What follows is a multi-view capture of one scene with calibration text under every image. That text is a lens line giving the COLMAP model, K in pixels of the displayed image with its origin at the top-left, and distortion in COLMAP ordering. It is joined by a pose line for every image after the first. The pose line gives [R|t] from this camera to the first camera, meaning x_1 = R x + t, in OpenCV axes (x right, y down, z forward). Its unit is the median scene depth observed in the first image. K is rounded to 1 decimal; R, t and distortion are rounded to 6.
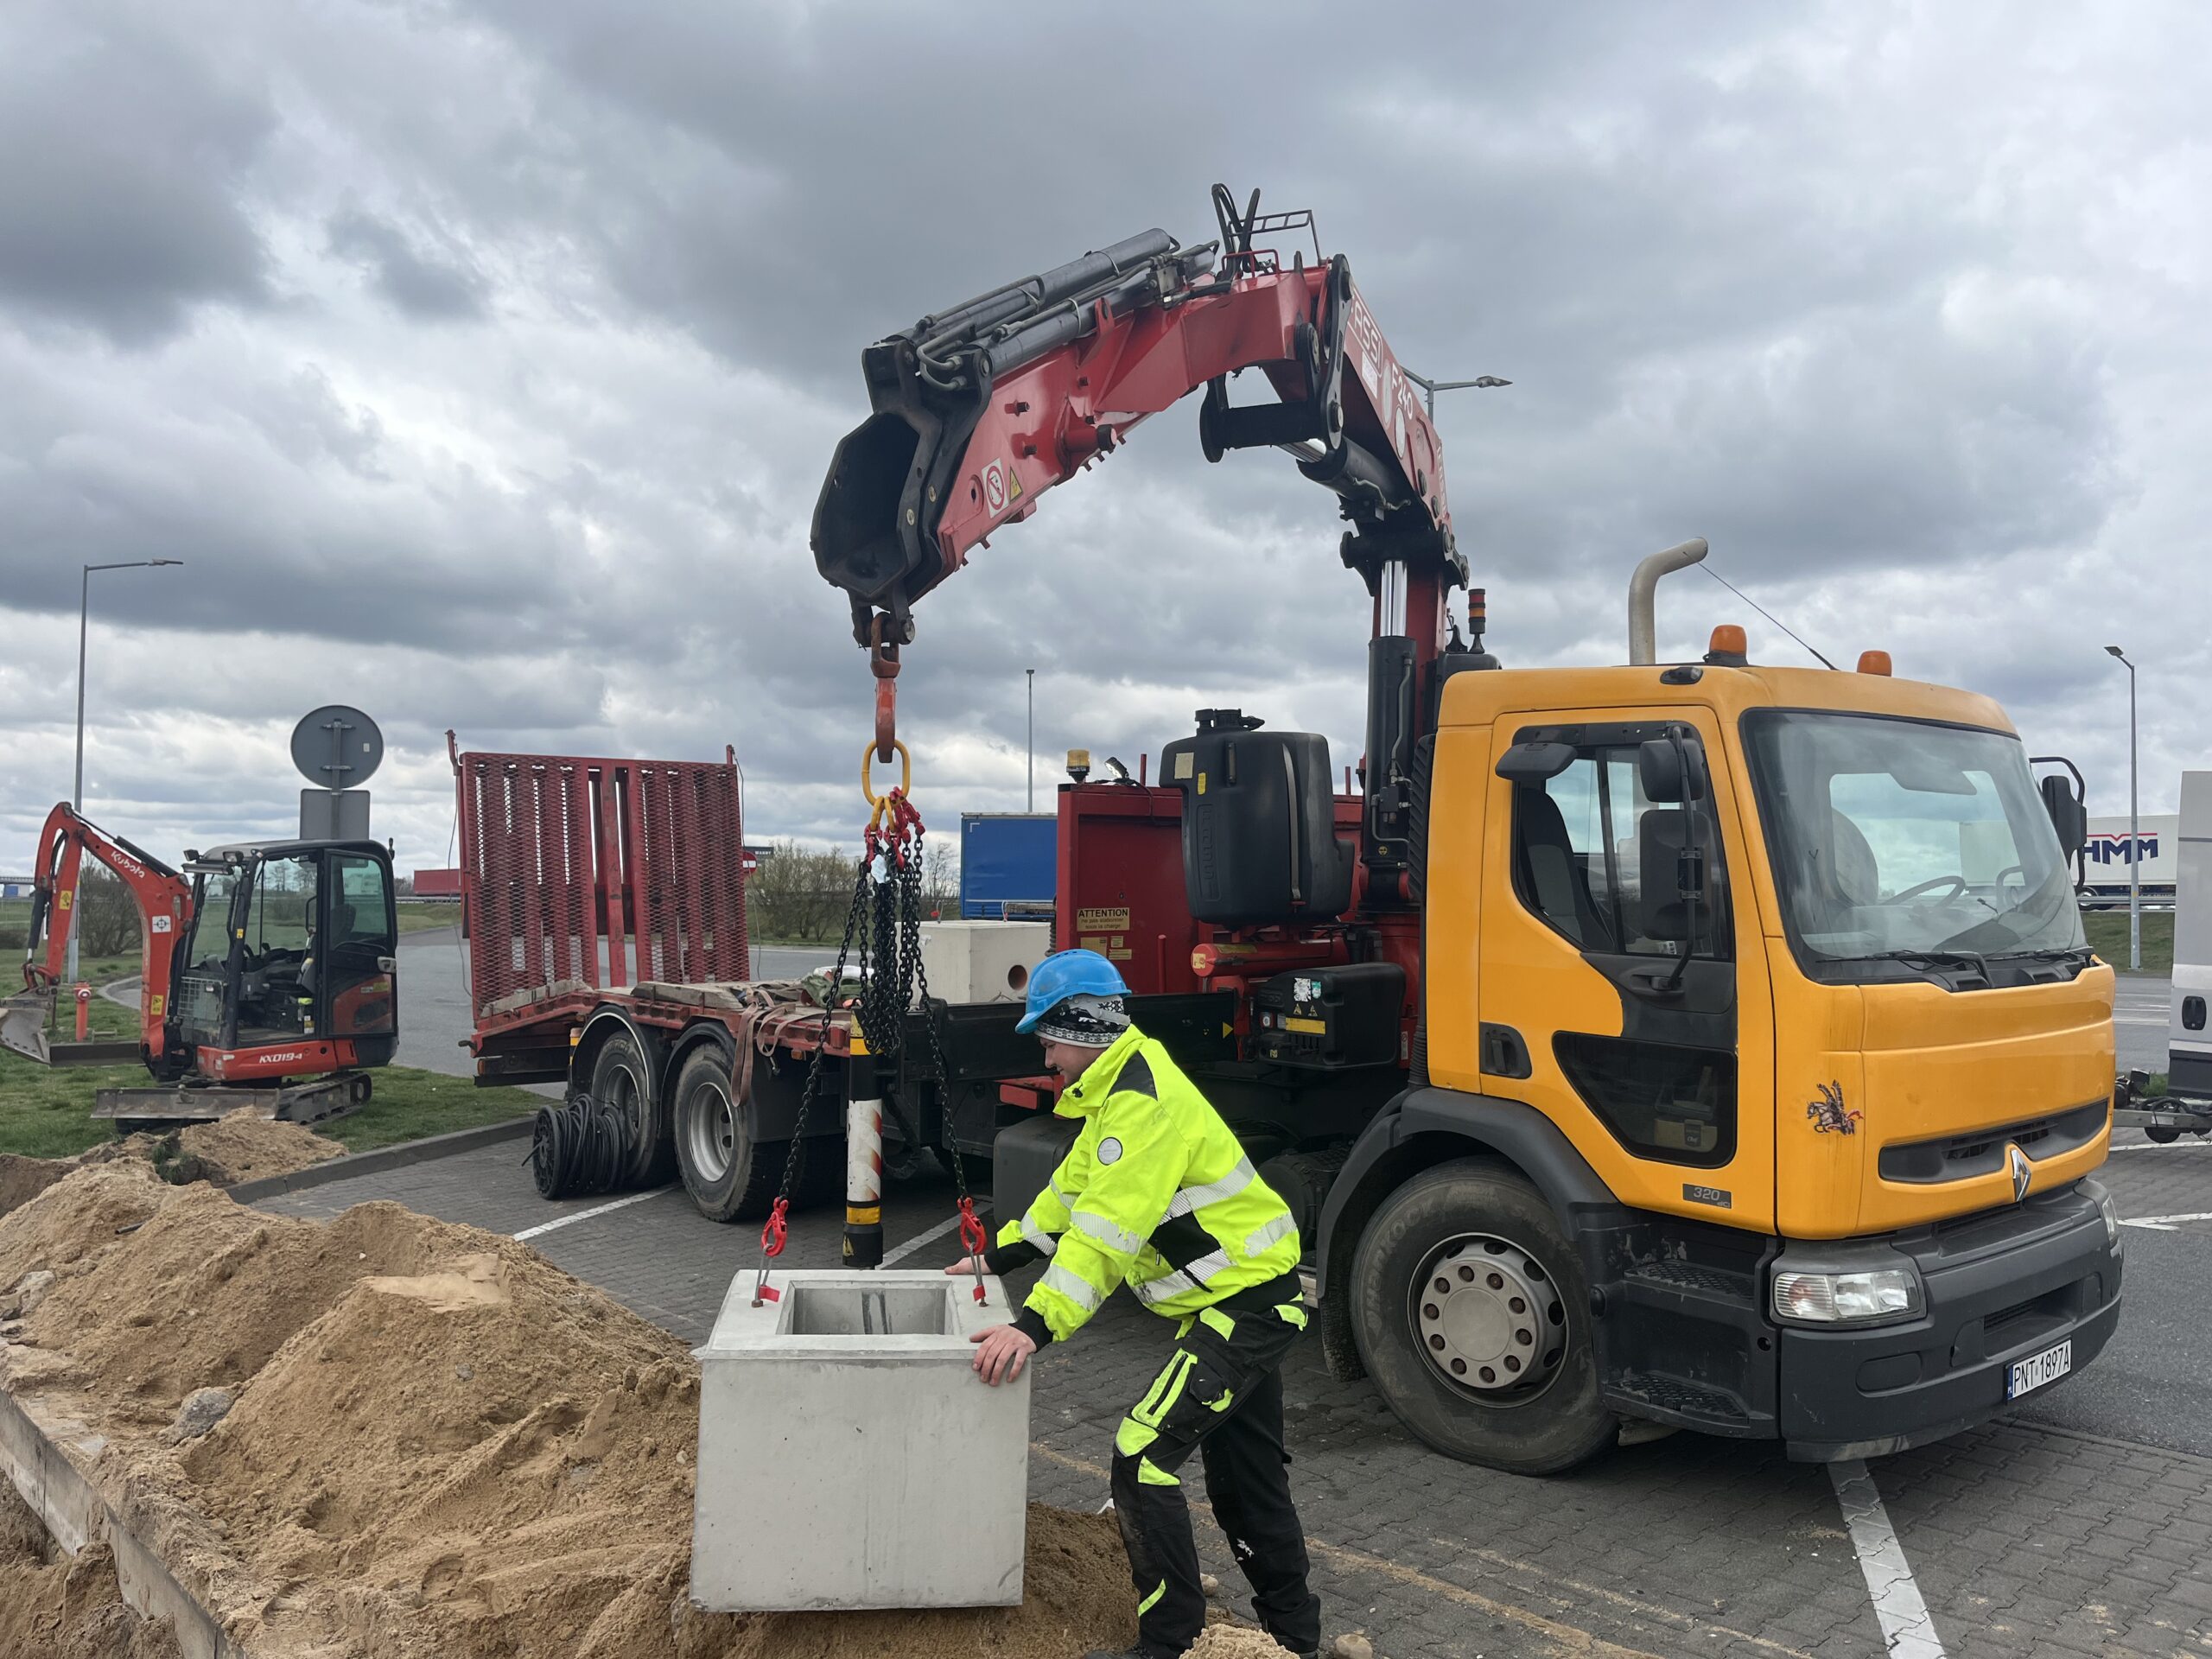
lens RADIAL K [[1682.0, 0, 1106.2], [0, 1682.0, 795.5], [0, 0, 1]] dist [0.037951, -0.004262]
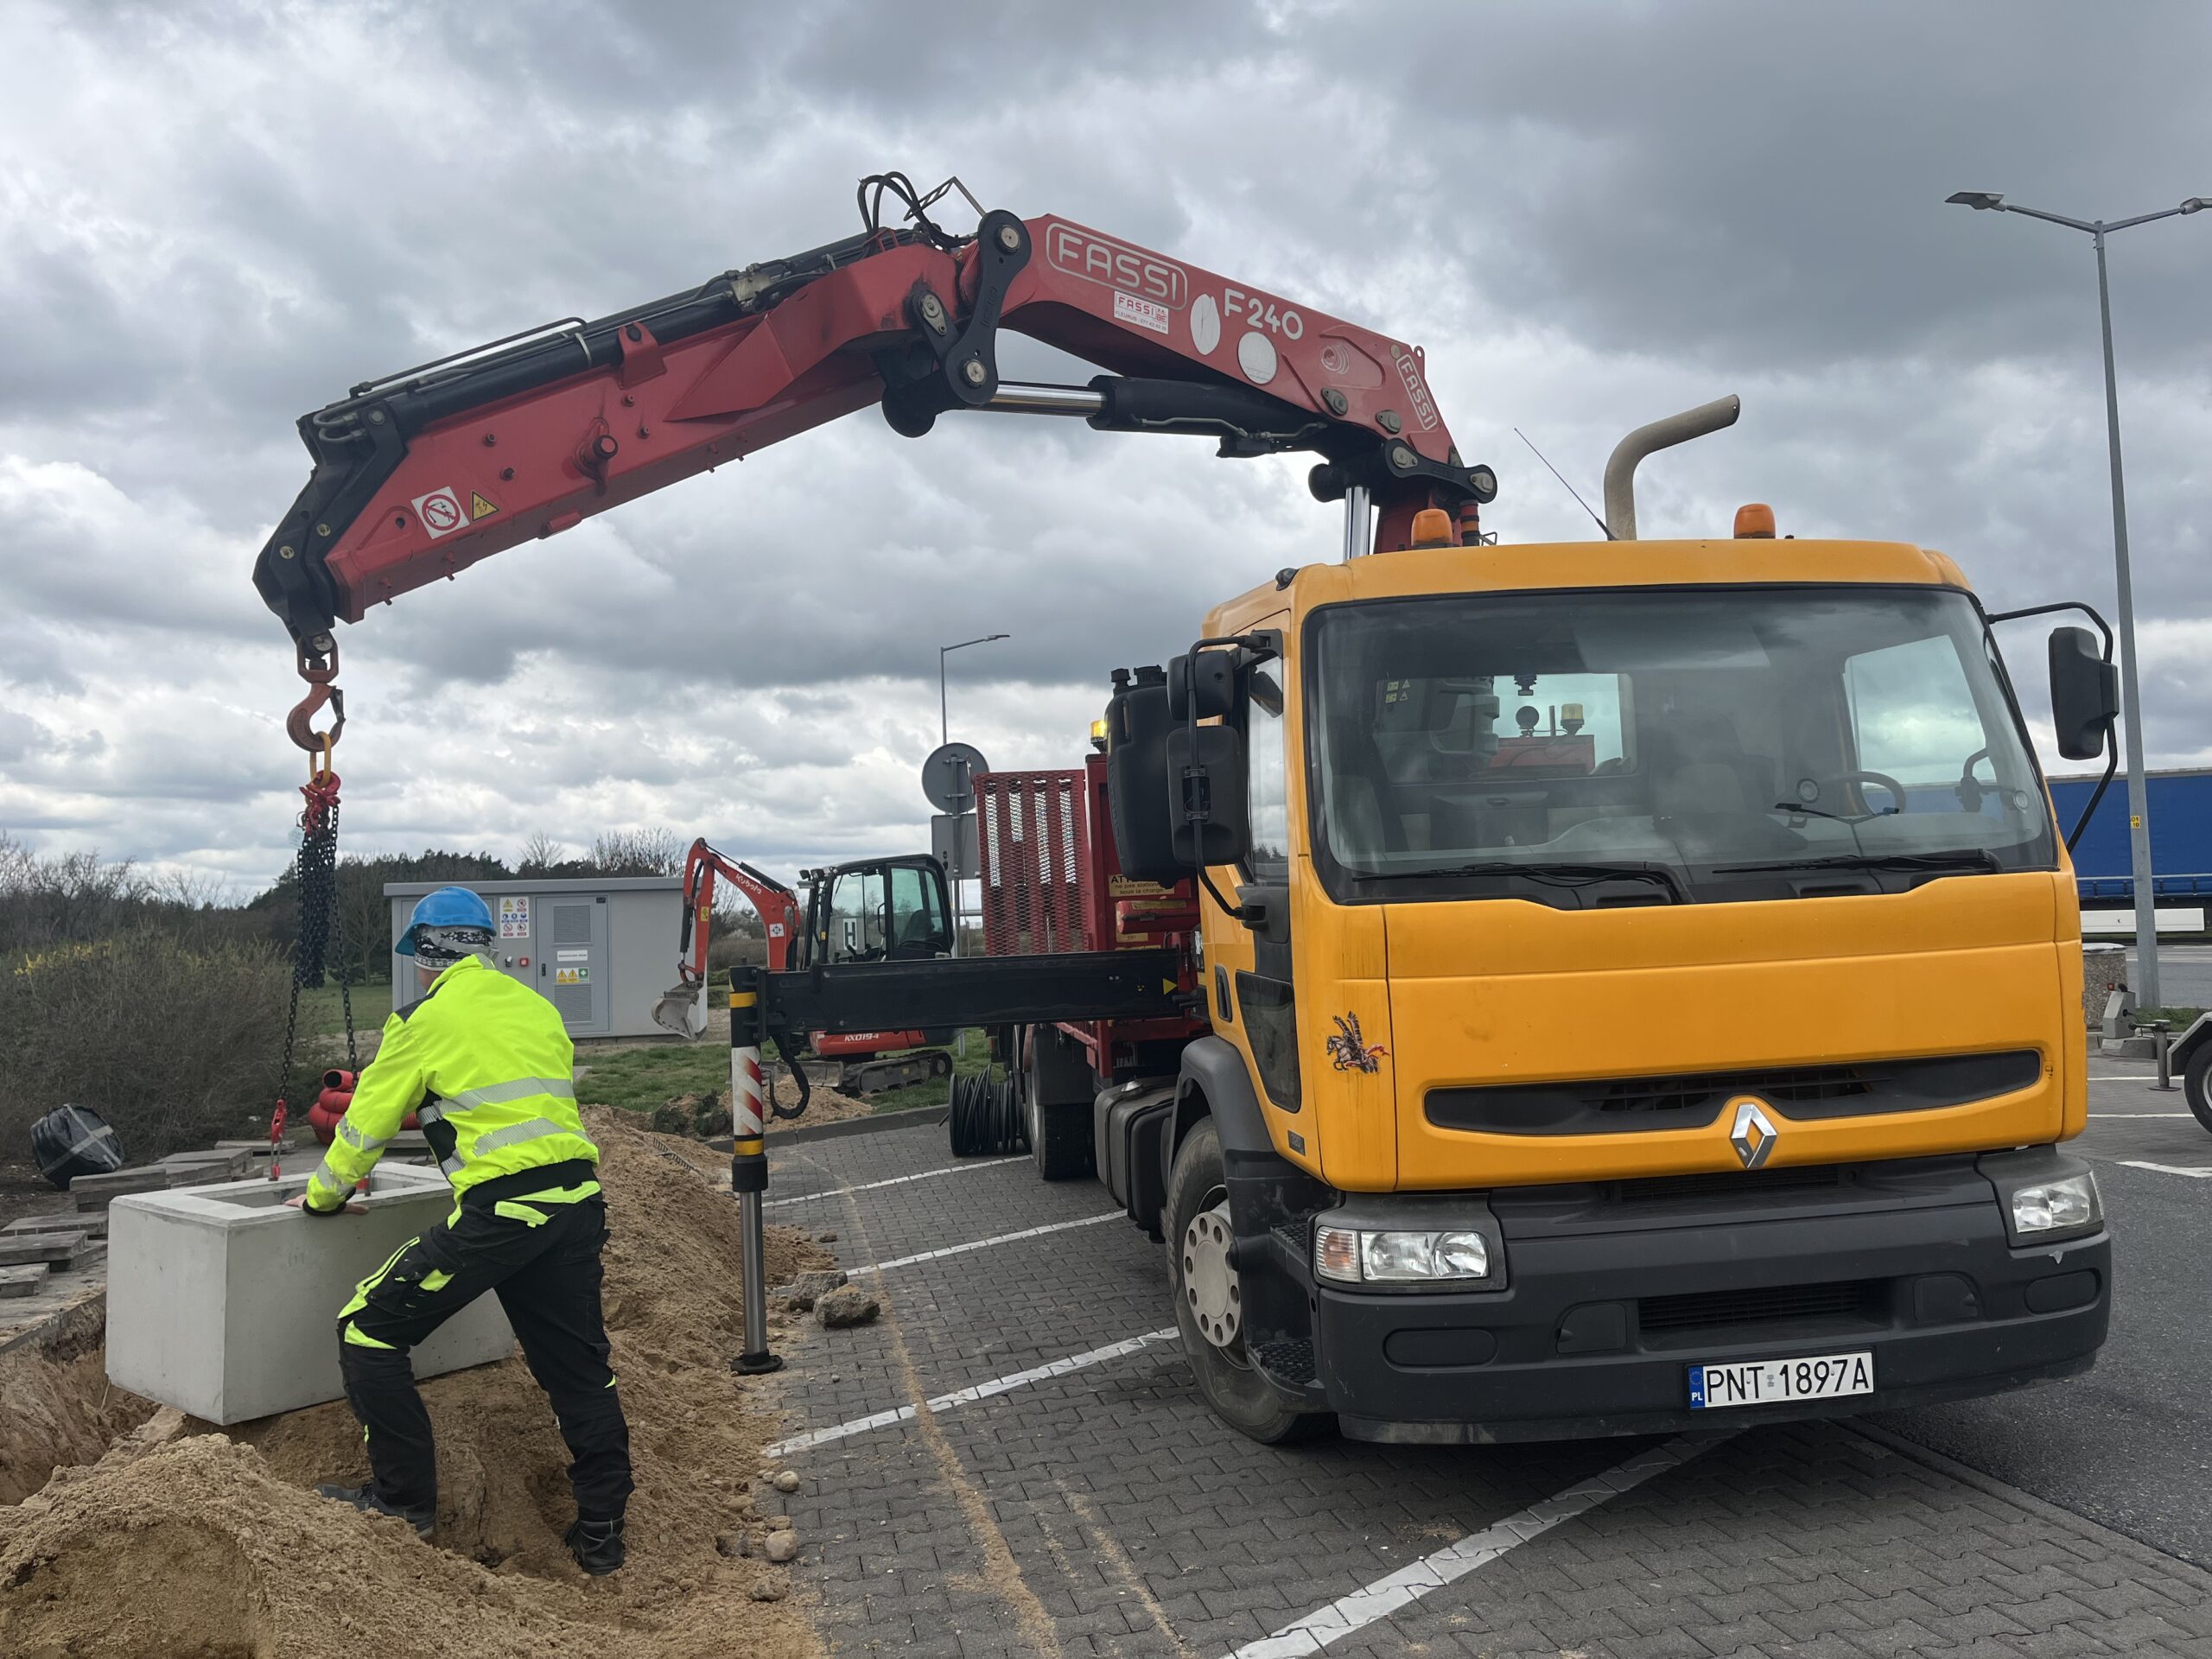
lens RADIAL K [[1688.3, 0, 1106.0], [0, 1688.3, 829.5], [0, 0, 1]] dist [0.074194, -0.001186]
pose [[0.846571, -0.068283, -0.527878, 0.701326], [0.077219, 0.997001, -0.005129, 0.059701], [0.526645, -0.036420, 0.849305, 0.162926]]
